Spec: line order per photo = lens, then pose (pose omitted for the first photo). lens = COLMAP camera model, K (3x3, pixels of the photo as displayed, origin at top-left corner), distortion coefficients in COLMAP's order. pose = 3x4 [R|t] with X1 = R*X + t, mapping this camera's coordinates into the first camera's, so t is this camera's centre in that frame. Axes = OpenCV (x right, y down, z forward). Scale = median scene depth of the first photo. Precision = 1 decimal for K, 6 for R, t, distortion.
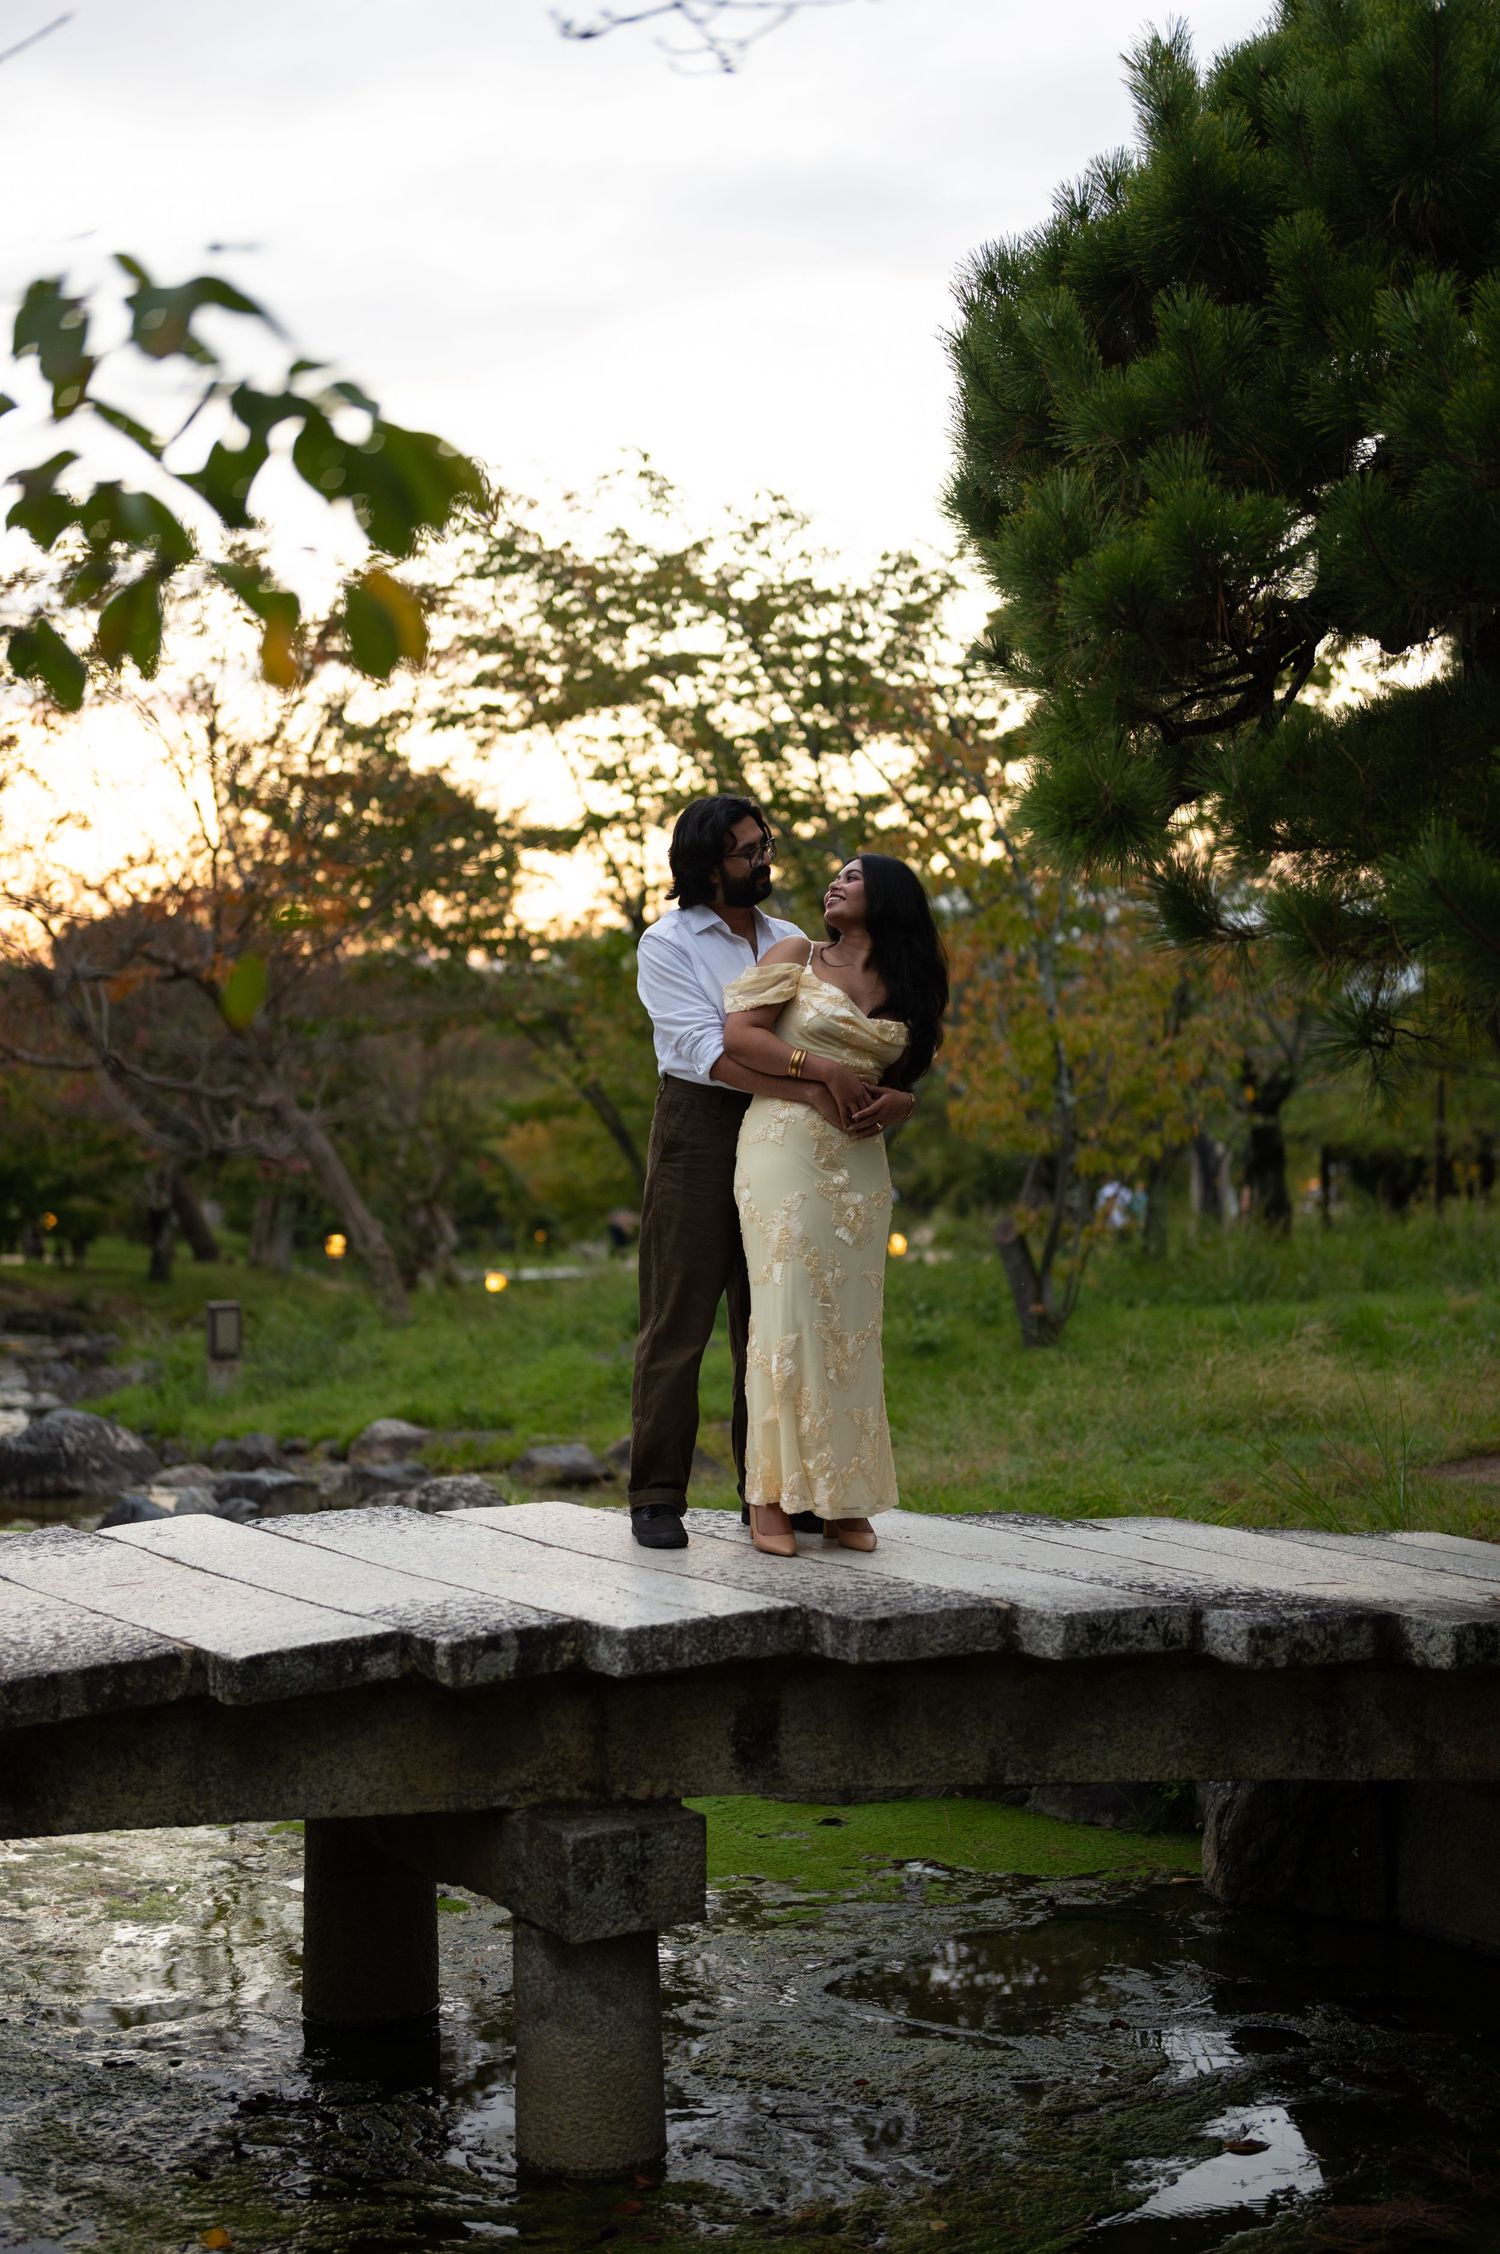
lens RADIAL K [[3094.1, 0, 752.6], [0, 3094.1, 1116.7], [0, 0, 1]] dist [0.013250, -0.171944]
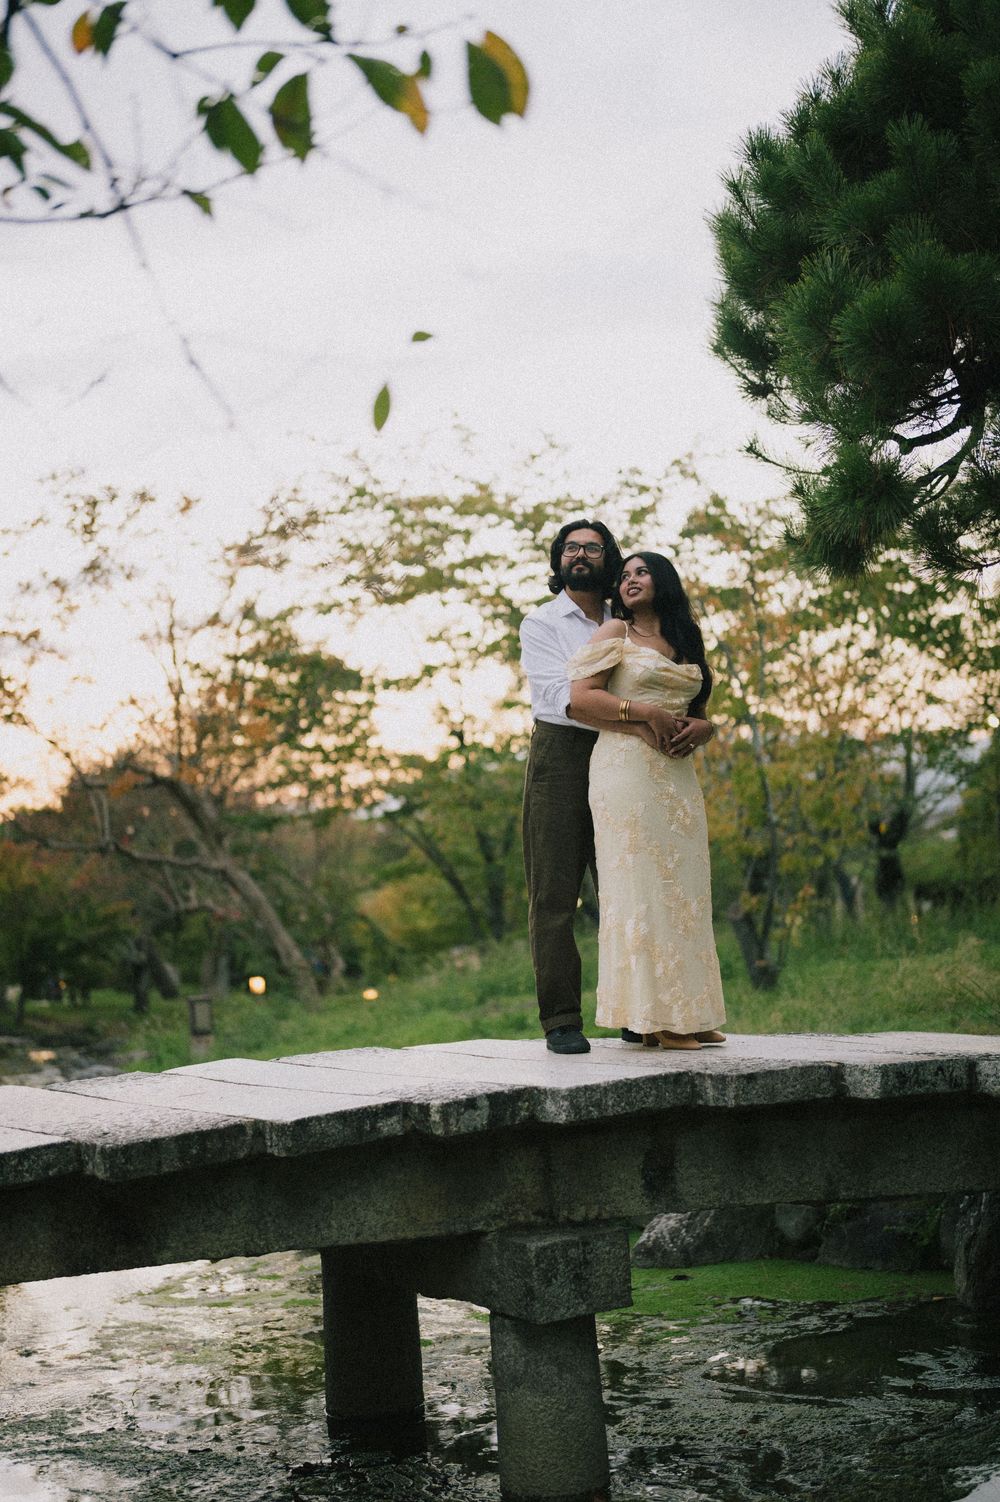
lens RADIAL K [[2061.8, 0, 501.7], [0, 2061.8, 744.1], [0, 0, 1]] dist [0.013250, -0.171944]
pose [[0.998545, -0.053653, -0.005484, -0.048678], [0.053074, 0.995631, -0.076819, 0.070483], [0.009582, 0.076417, 0.997030, 0.061570]]
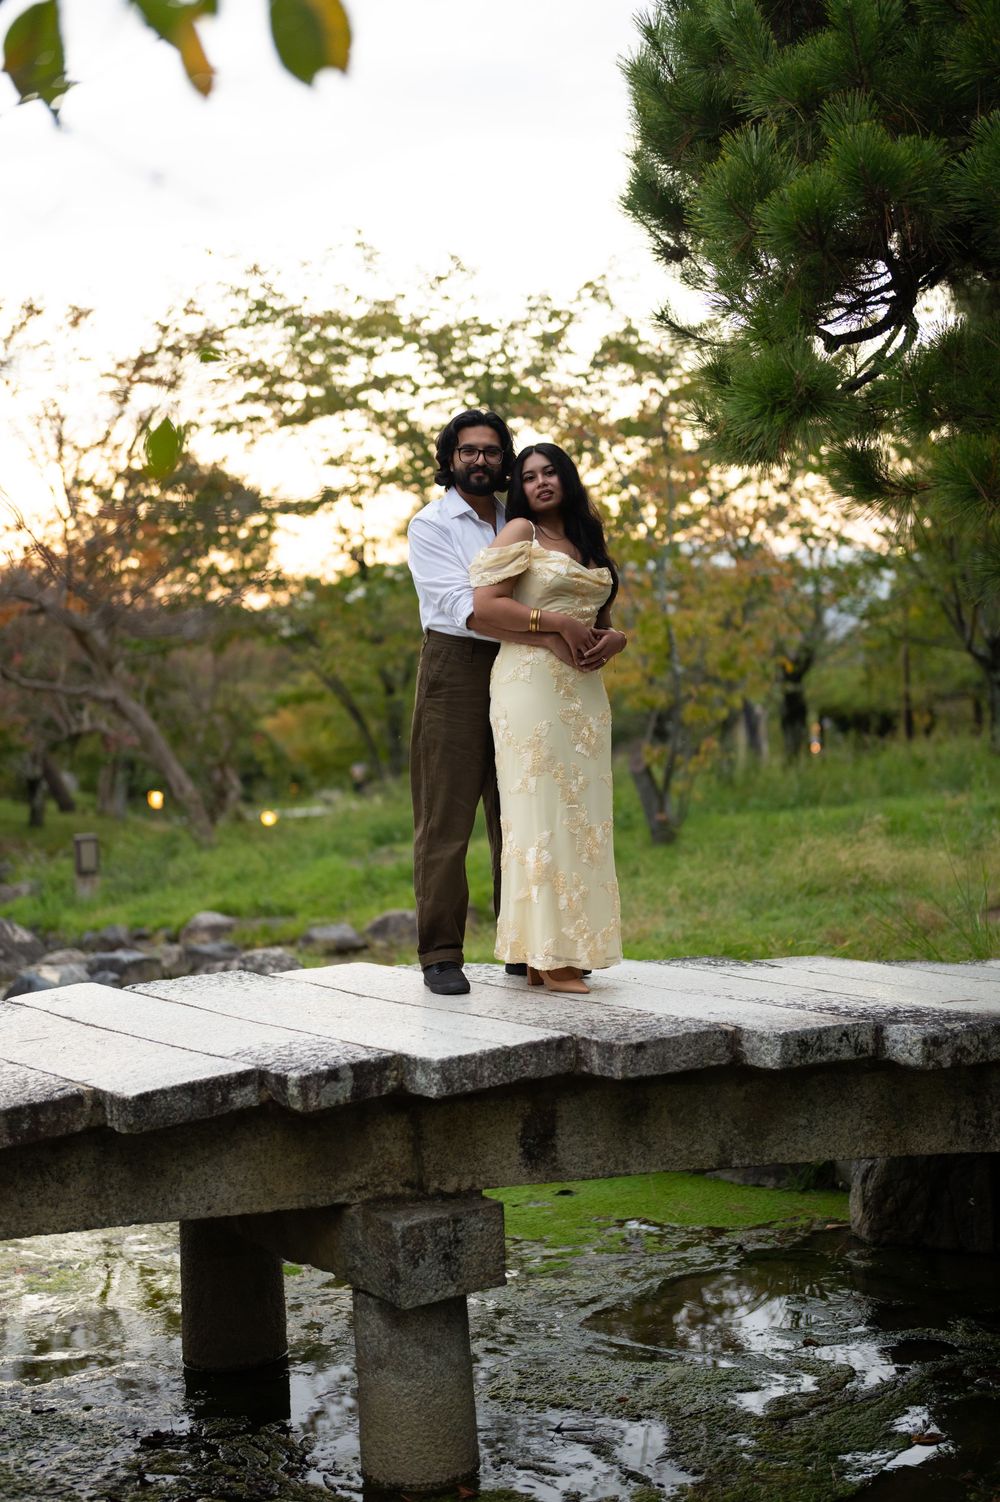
lens RADIAL K [[2061.8, 0, 501.7], [0, 2061.8, 744.1], [0, 0, 1]] dist [0.013250, -0.171944]
pose [[0.998723, -0.036281, 0.035154, -0.034489], [0.035609, 0.999174, 0.019558, 0.018935], [-0.035834, -0.018281, 0.999191, 0.141073]]
